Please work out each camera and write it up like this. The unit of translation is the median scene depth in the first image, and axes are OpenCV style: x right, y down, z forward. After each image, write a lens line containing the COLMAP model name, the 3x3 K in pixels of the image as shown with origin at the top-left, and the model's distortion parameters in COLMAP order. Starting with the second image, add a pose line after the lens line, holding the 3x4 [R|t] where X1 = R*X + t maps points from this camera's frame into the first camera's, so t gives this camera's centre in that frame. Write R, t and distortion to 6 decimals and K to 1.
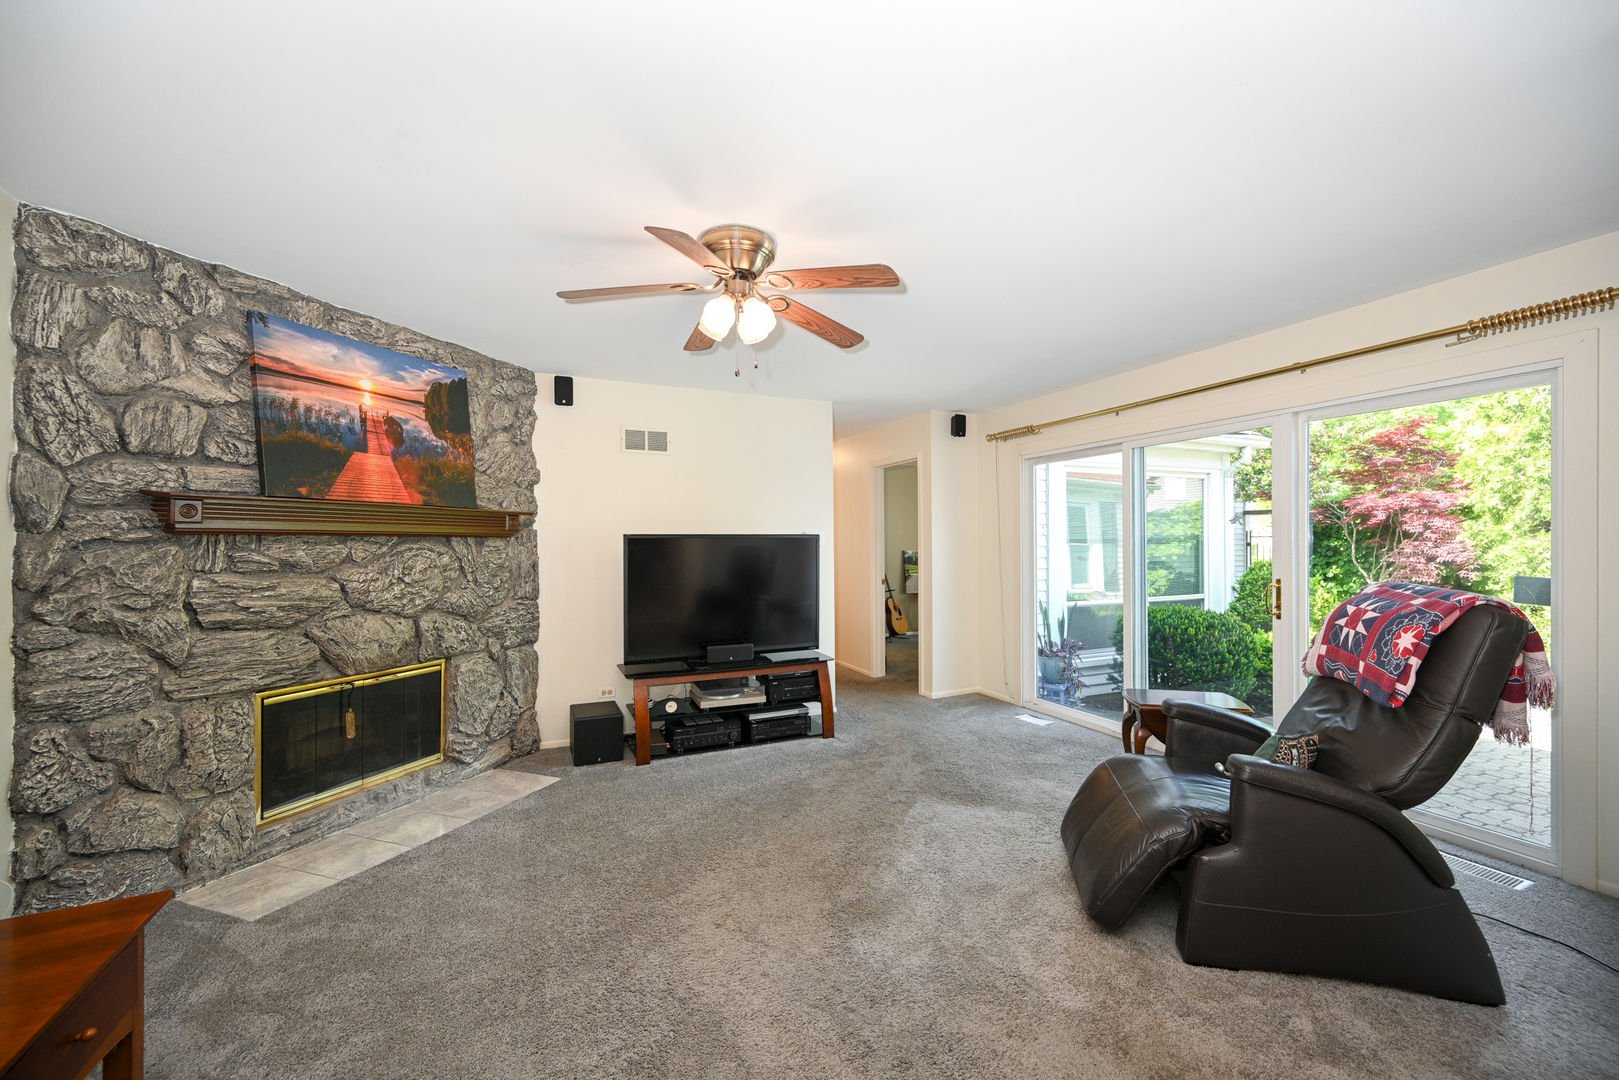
lens RADIAL K [[652.7, 0, 809.8], [0, 652.7, 549.2], [0, 0, 1]] dist [0.002637, 0.000624]
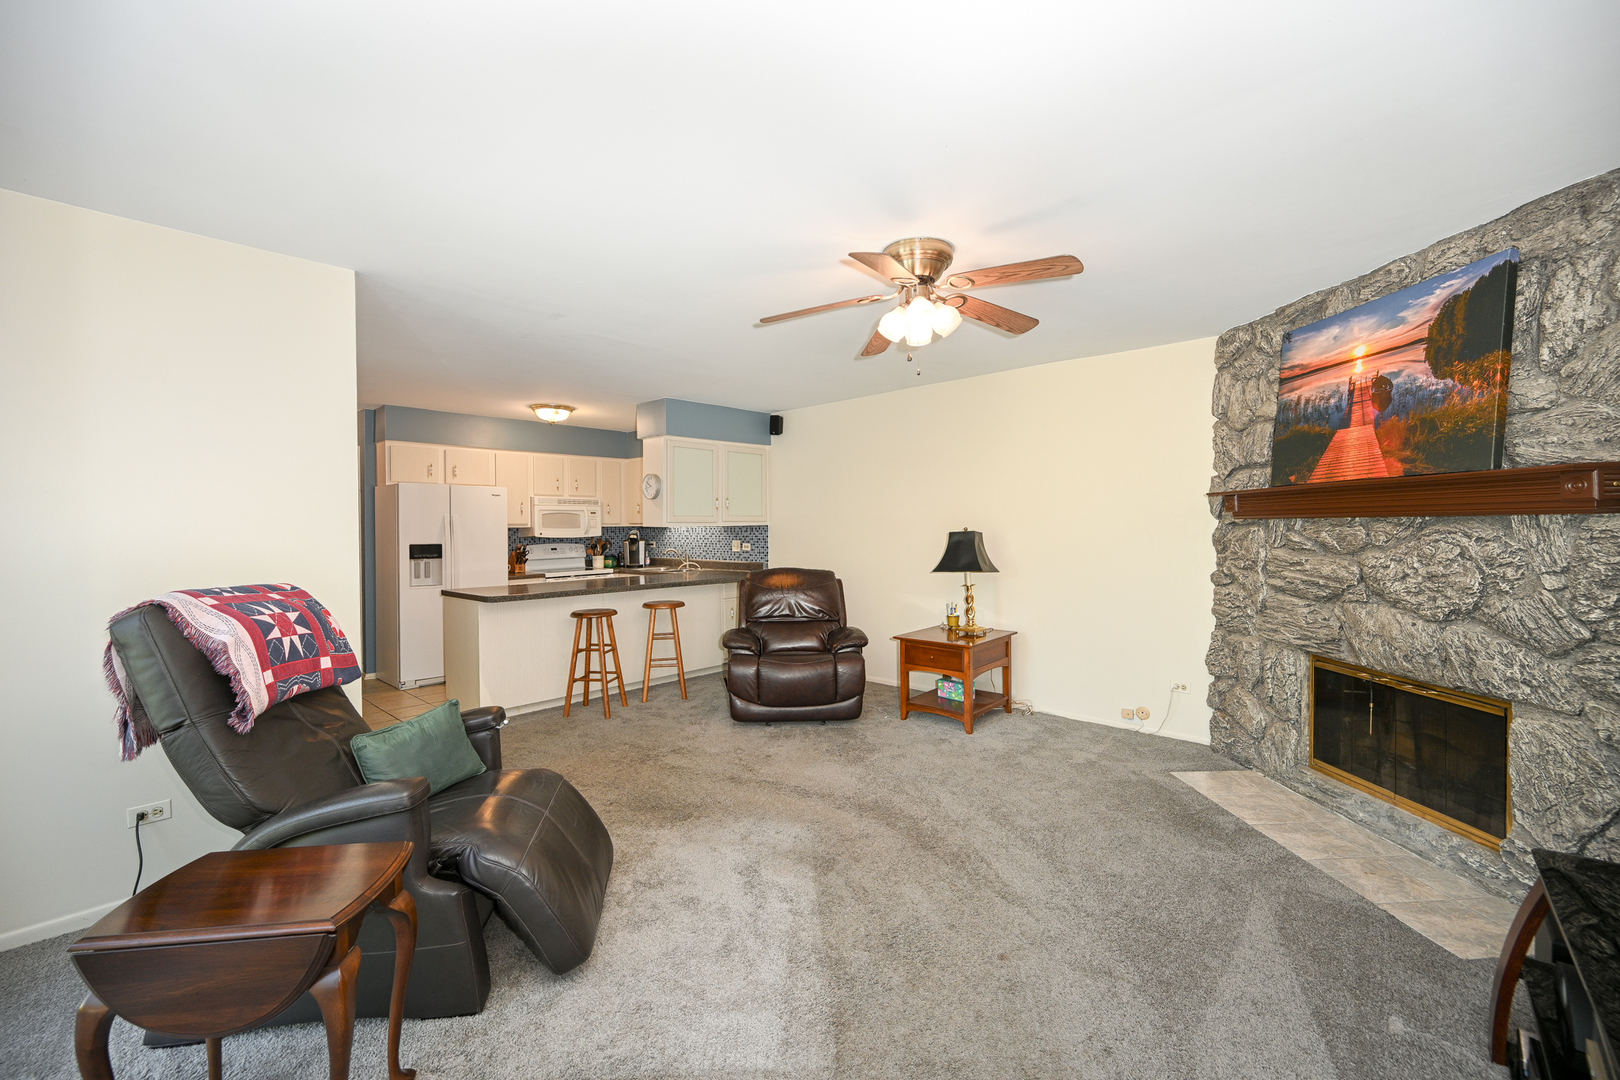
lens RADIAL K [[653.1, 0, 806.4], [0, 653.1, 535.0], [0, 0, 1]] dist [0.002637, 0.000624]
pose [[-0.913025, 0.015105, -0.407625, 0.403275], [0.007015, 0.999748, 0.021335, -0.020130], [0.407844, 0.016620, -0.912900, 1.524046]]
